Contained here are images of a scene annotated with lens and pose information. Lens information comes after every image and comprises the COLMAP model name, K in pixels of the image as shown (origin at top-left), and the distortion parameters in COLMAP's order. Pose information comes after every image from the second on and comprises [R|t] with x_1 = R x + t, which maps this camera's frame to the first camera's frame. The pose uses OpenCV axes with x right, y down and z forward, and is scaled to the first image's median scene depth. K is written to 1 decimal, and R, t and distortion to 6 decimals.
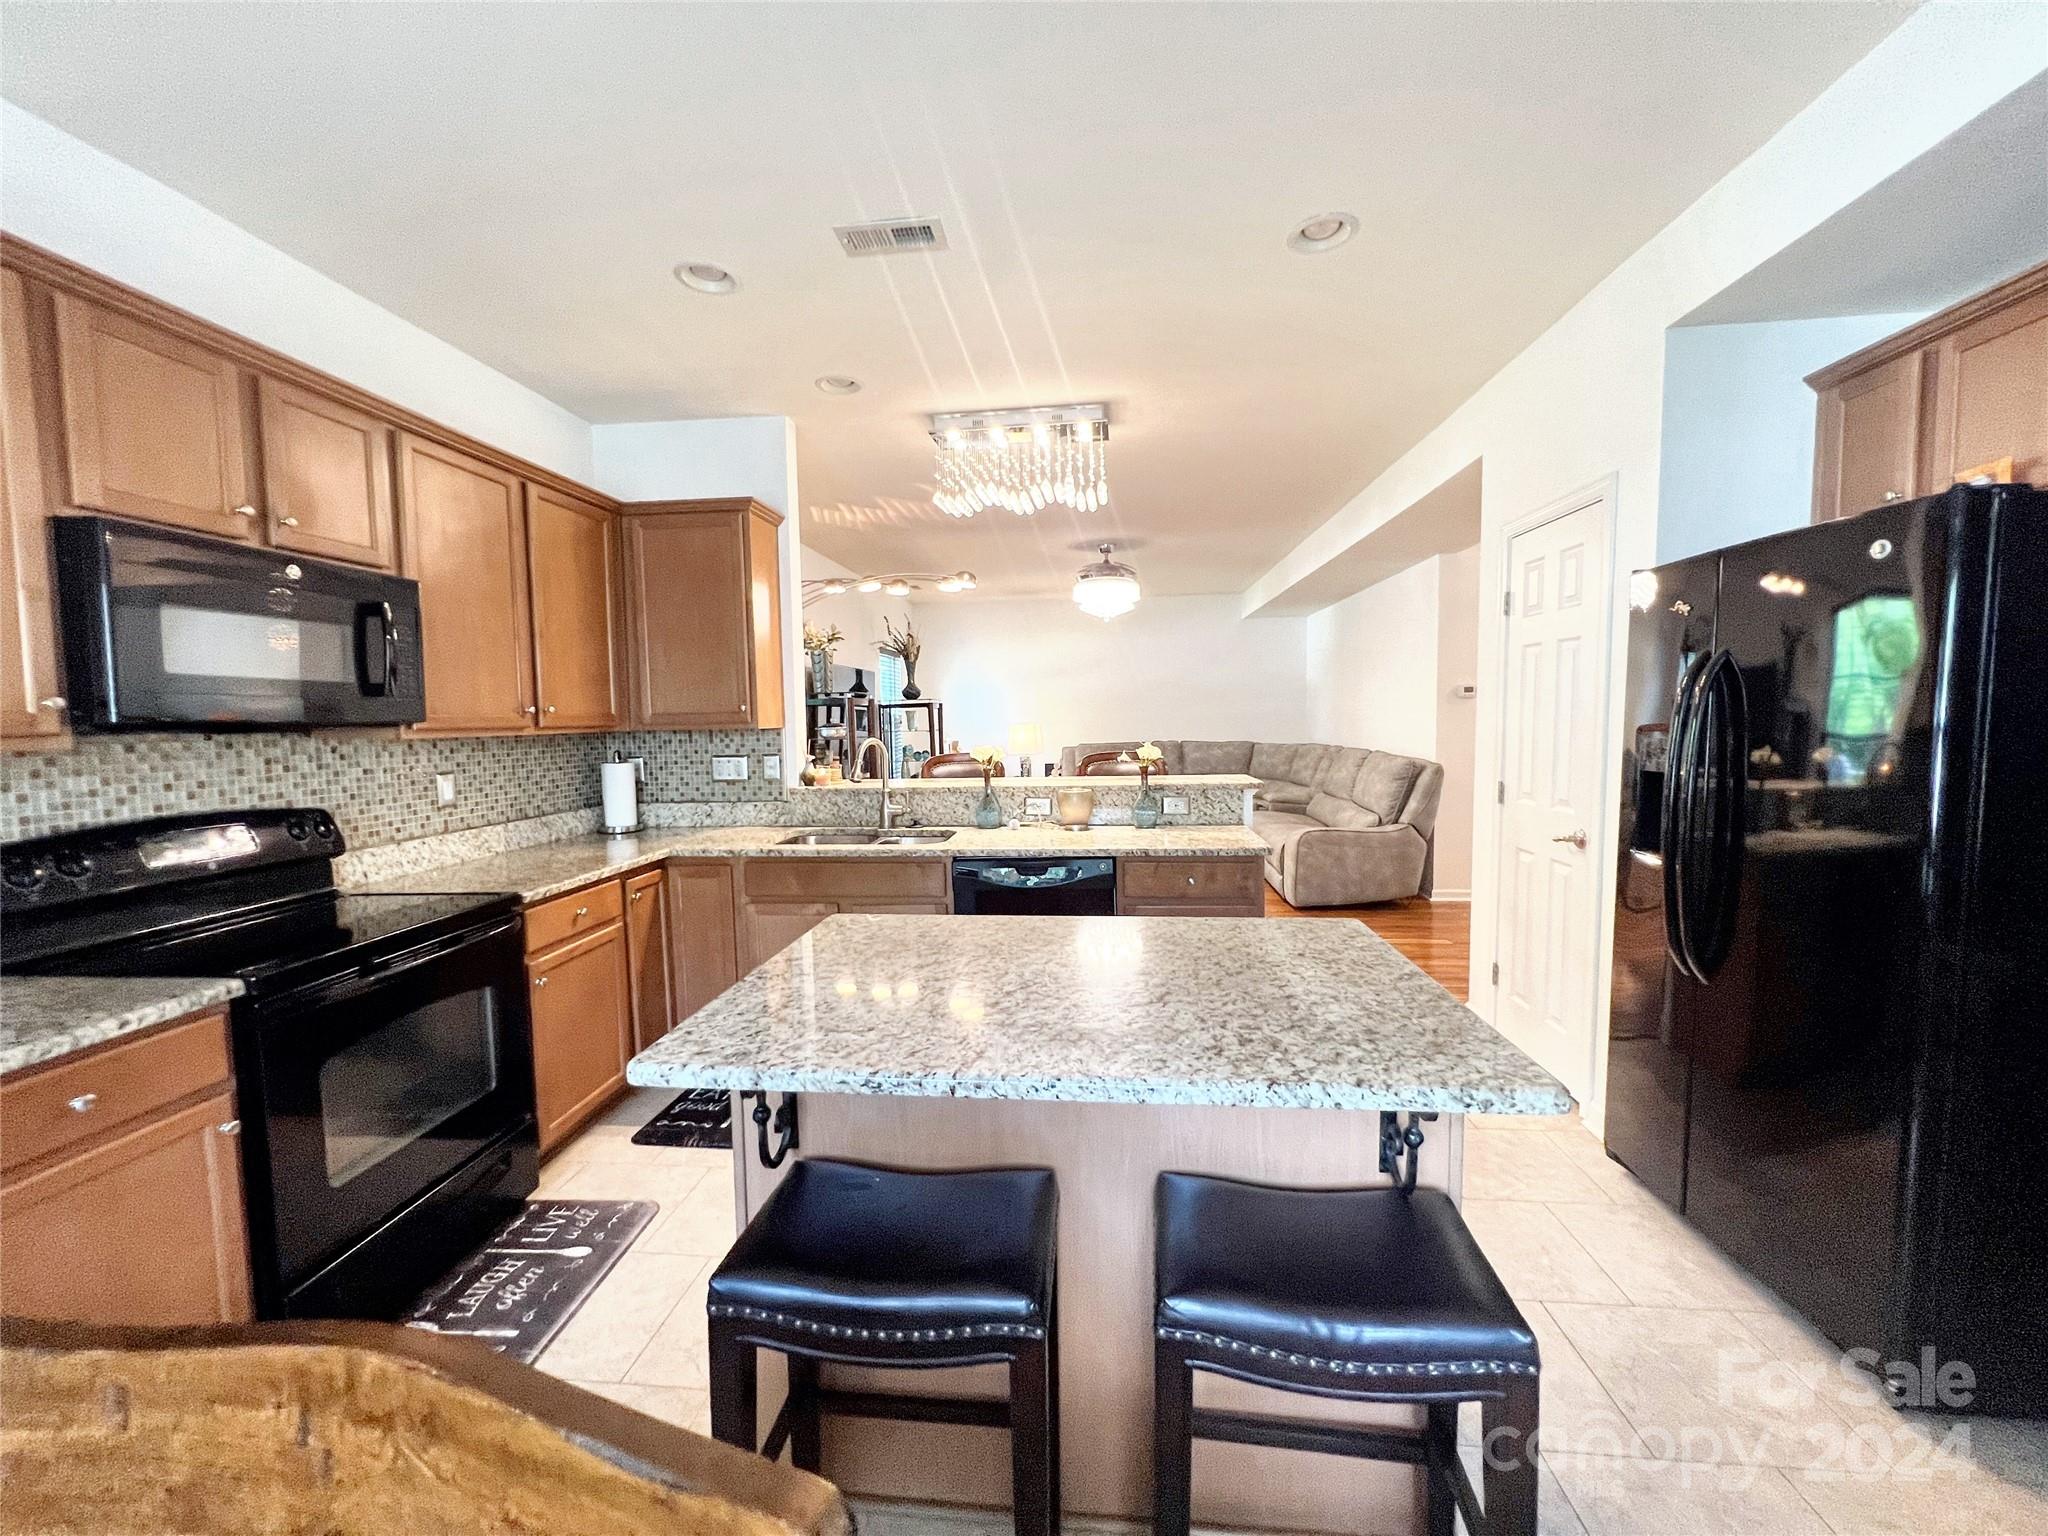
lens RADIAL K [[819.6, 0, 1023.7], [0, 819.6, 772.3], [0, 0, 1]] dist [-0.003078, 0.000590]
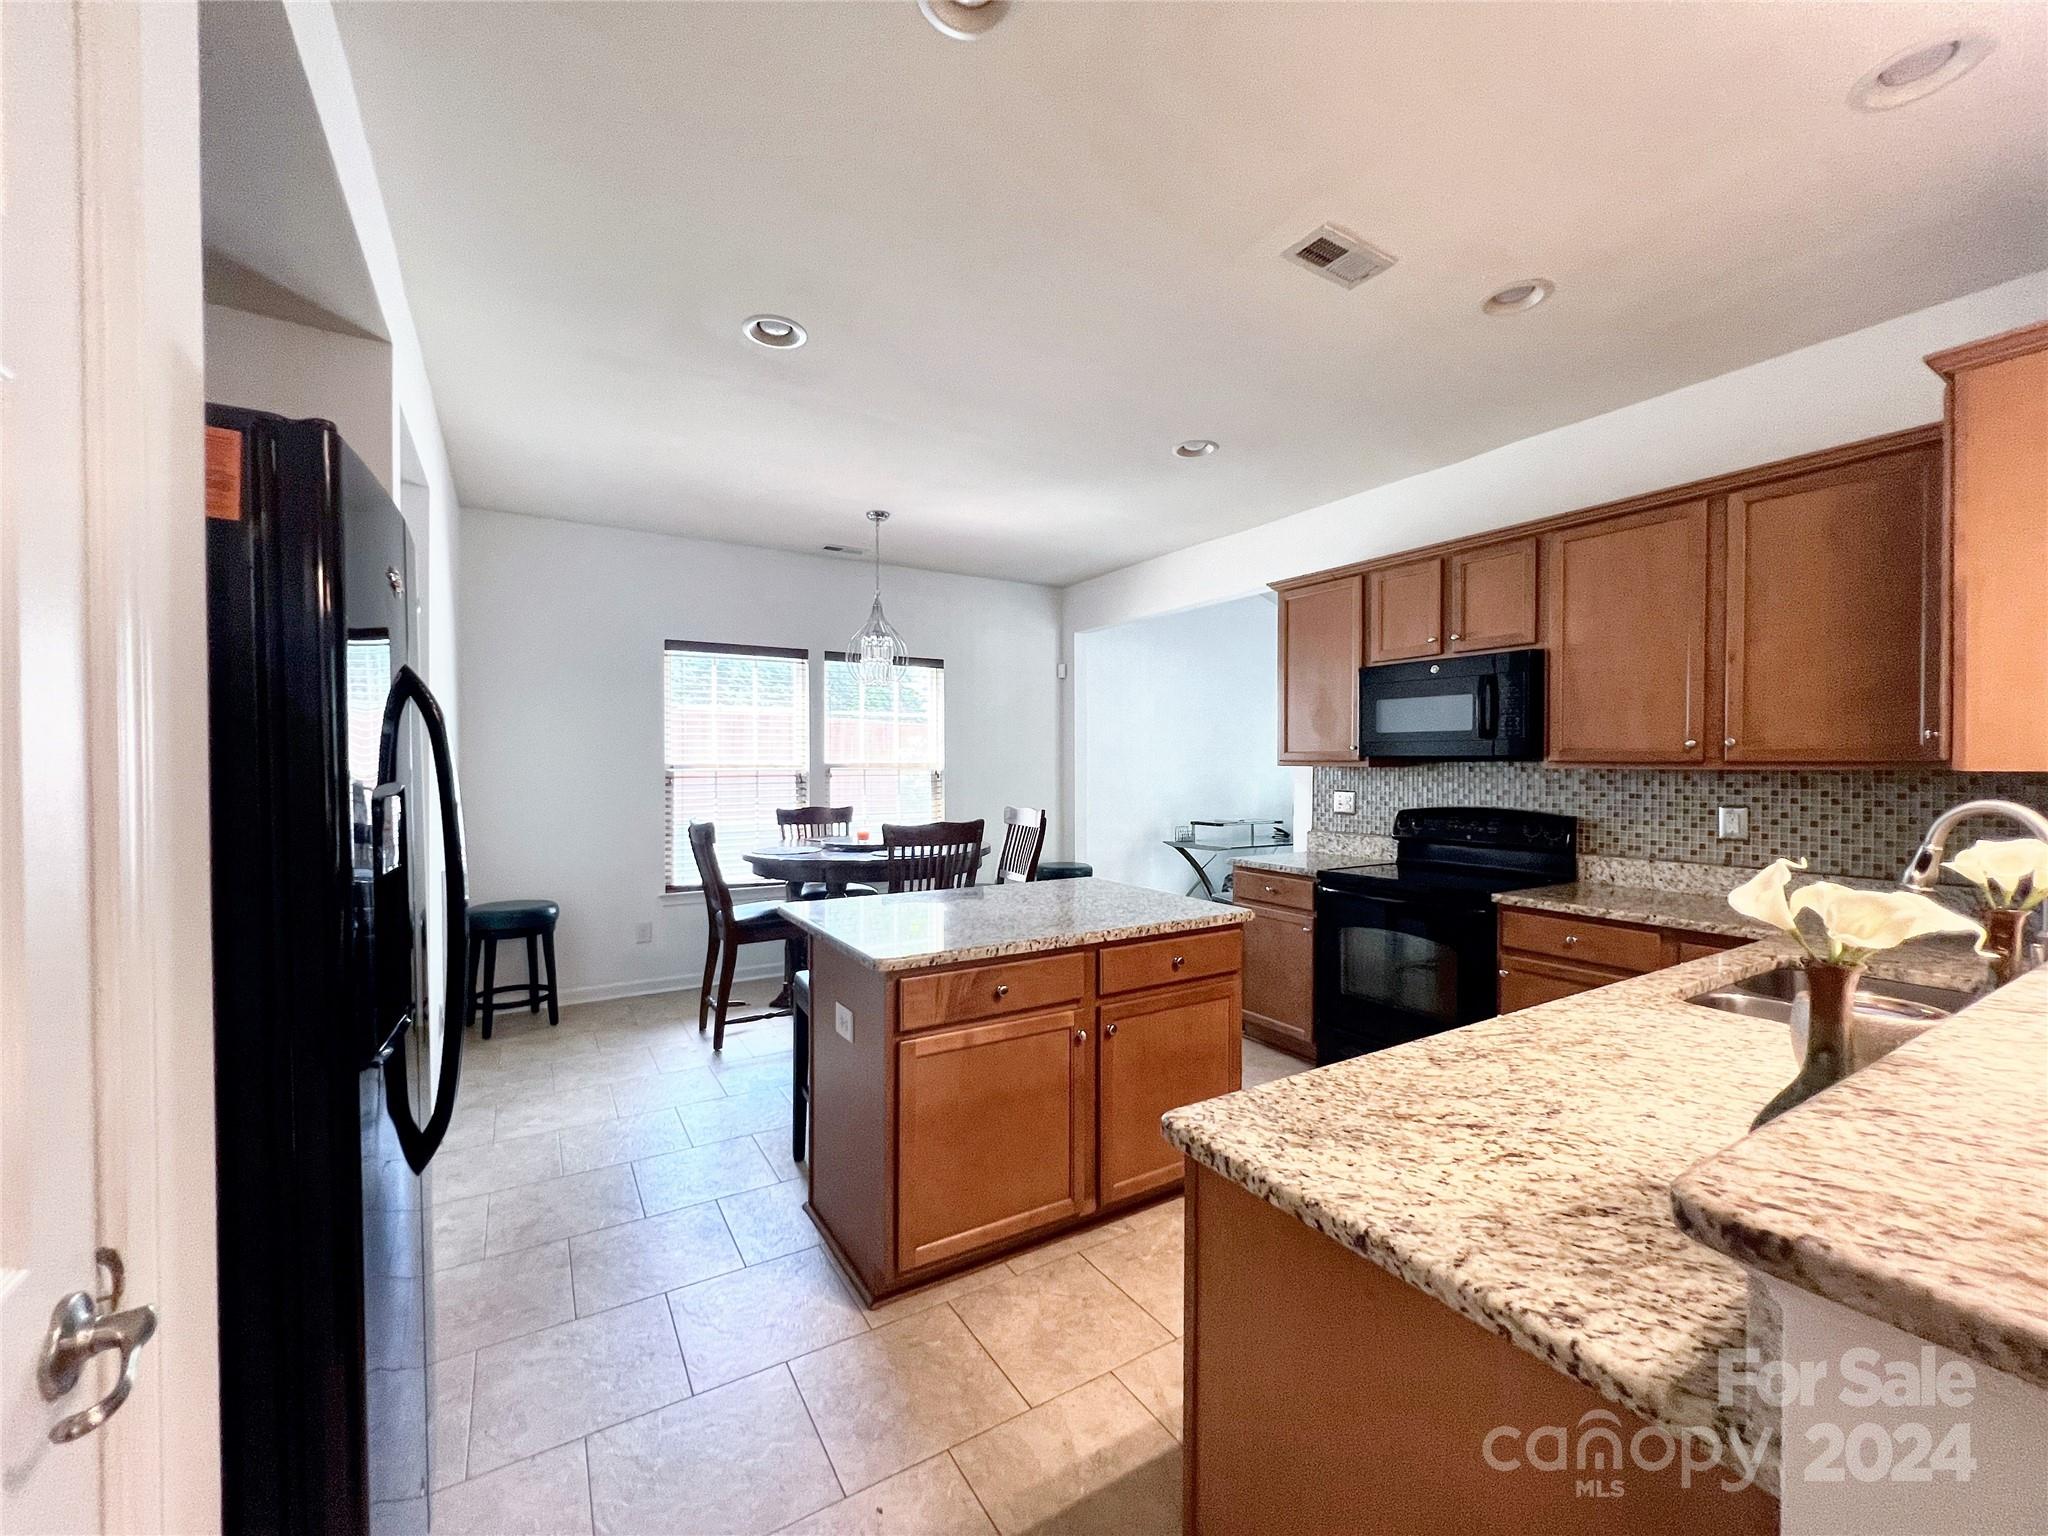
lens RADIAL K [[819.6, 0, 1021.8], [0, 819.6, 771.8], [0, 0, 1]] dist [-0.003078, 0.000590]
pose [[-0.797423, 0.024867, -0.602907, 0.475942], [-0.026449, 0.996750, 0.076092, -0.076775], [0.602840, 0.076623, -0.794174, 1.036341]]
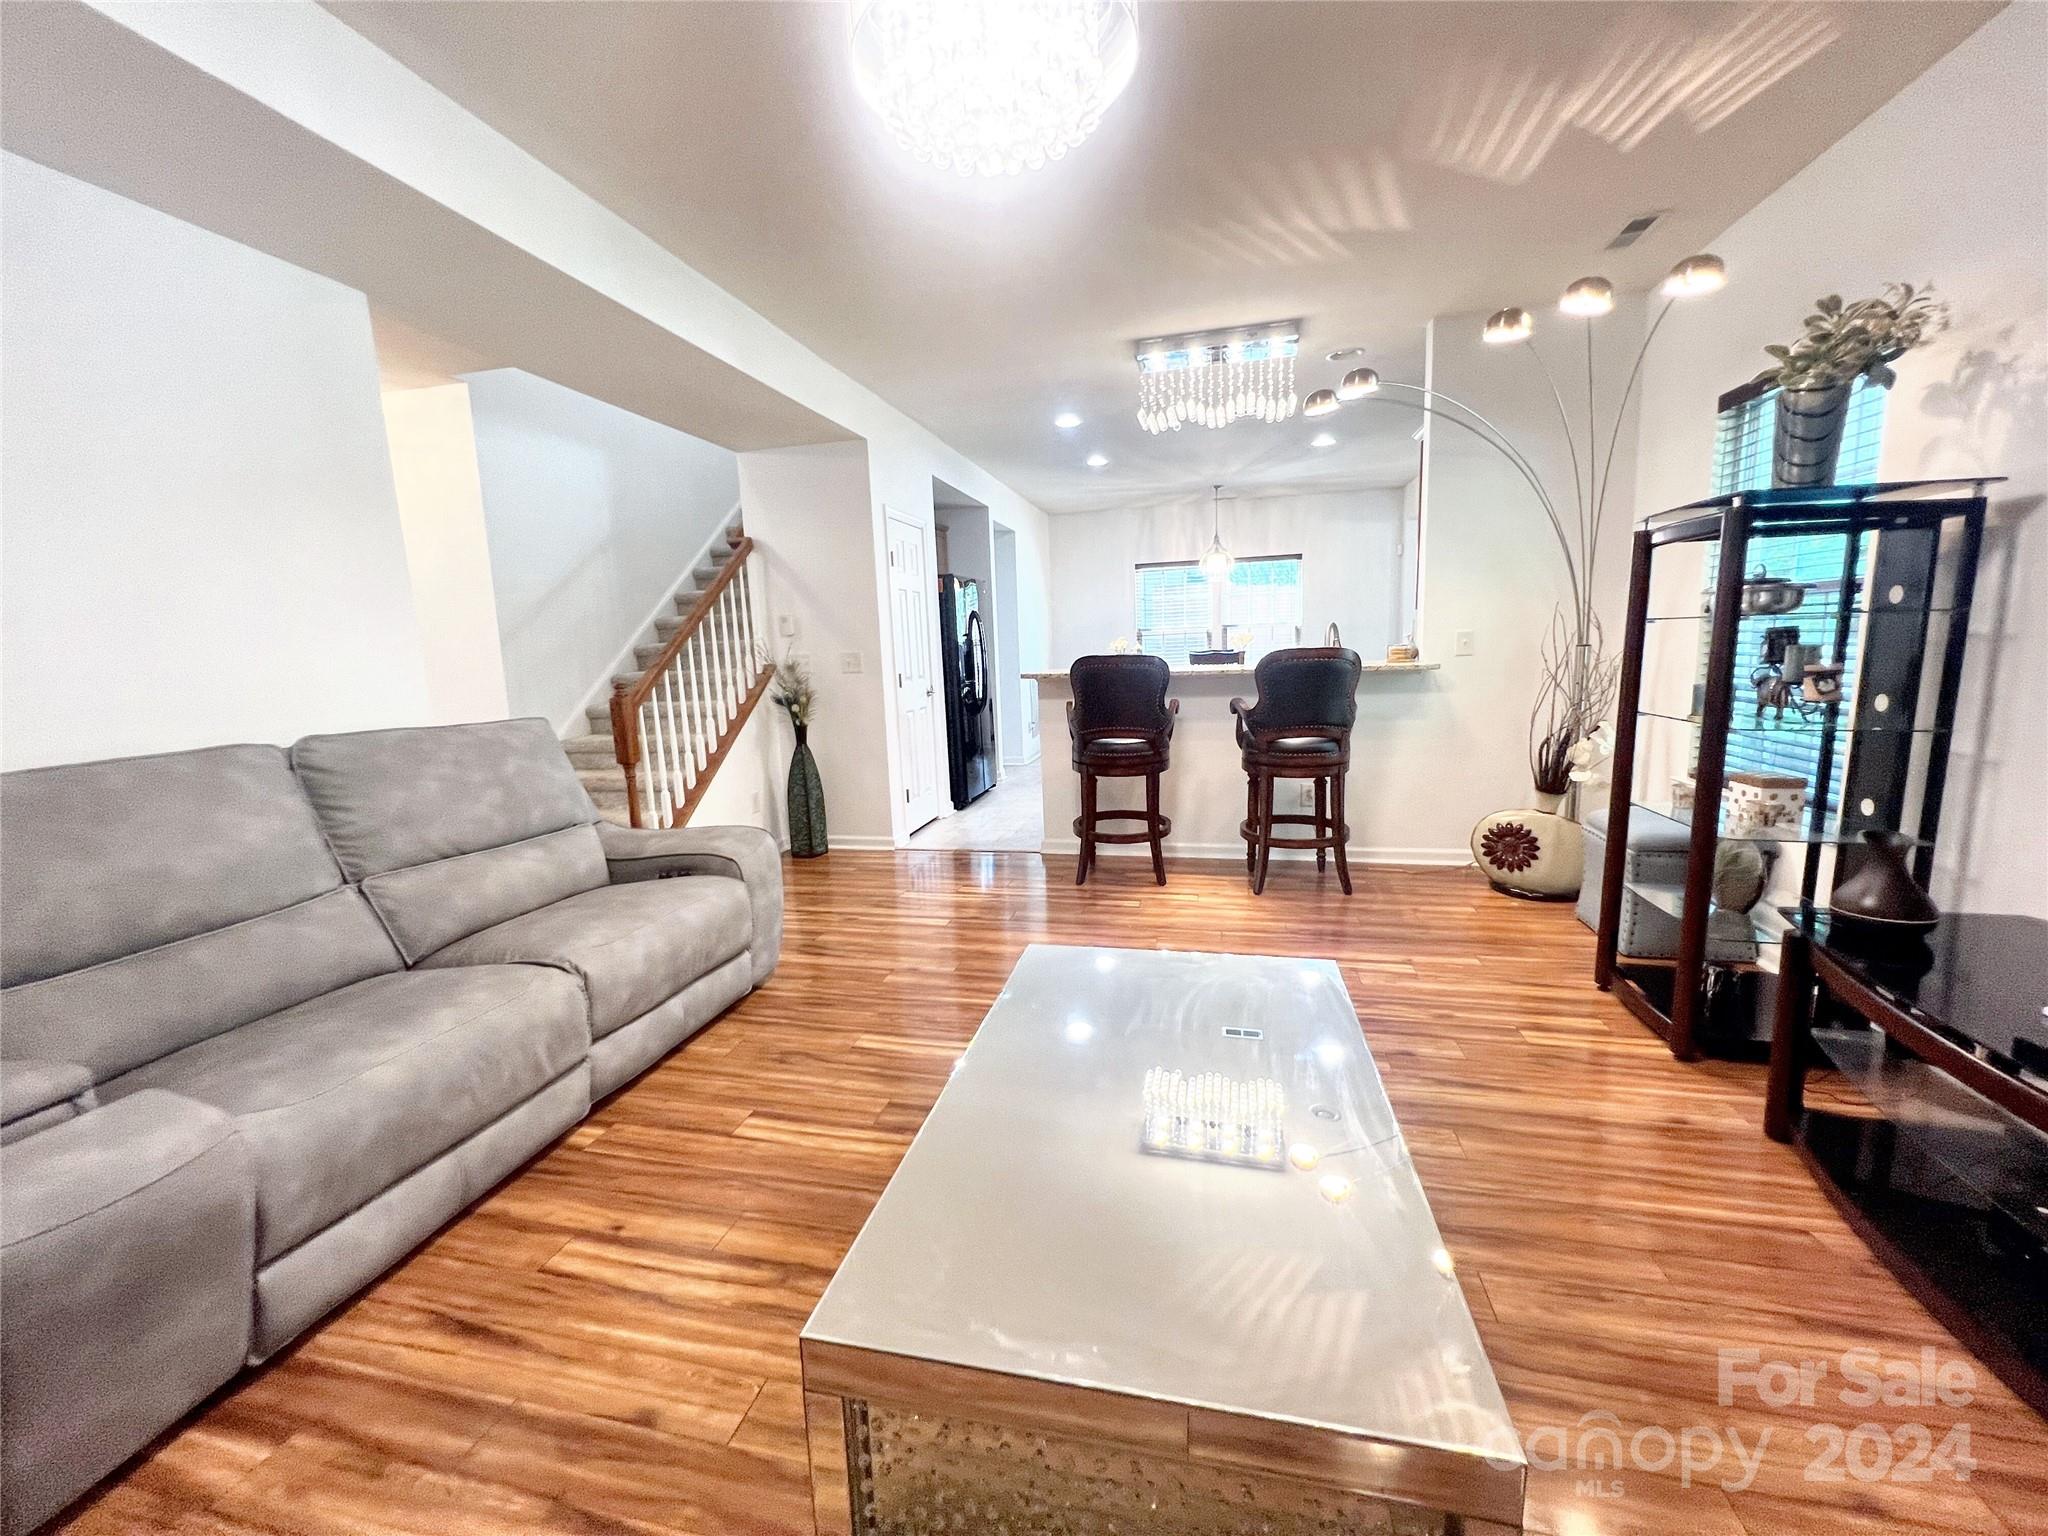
lens RADIAL K [[819.6, 0, 1016.7], [0, 819.6, 774.4], [0, 0, 1]] dist [-0.003078, 0.000590]
pose [[-0.987949, 0.034513, 0.150883, 0.123067], [0.067525, 0.973271, 0.219509, -0.123134], [-0.139275, 0.227052, -0.963872, 2.372563]]
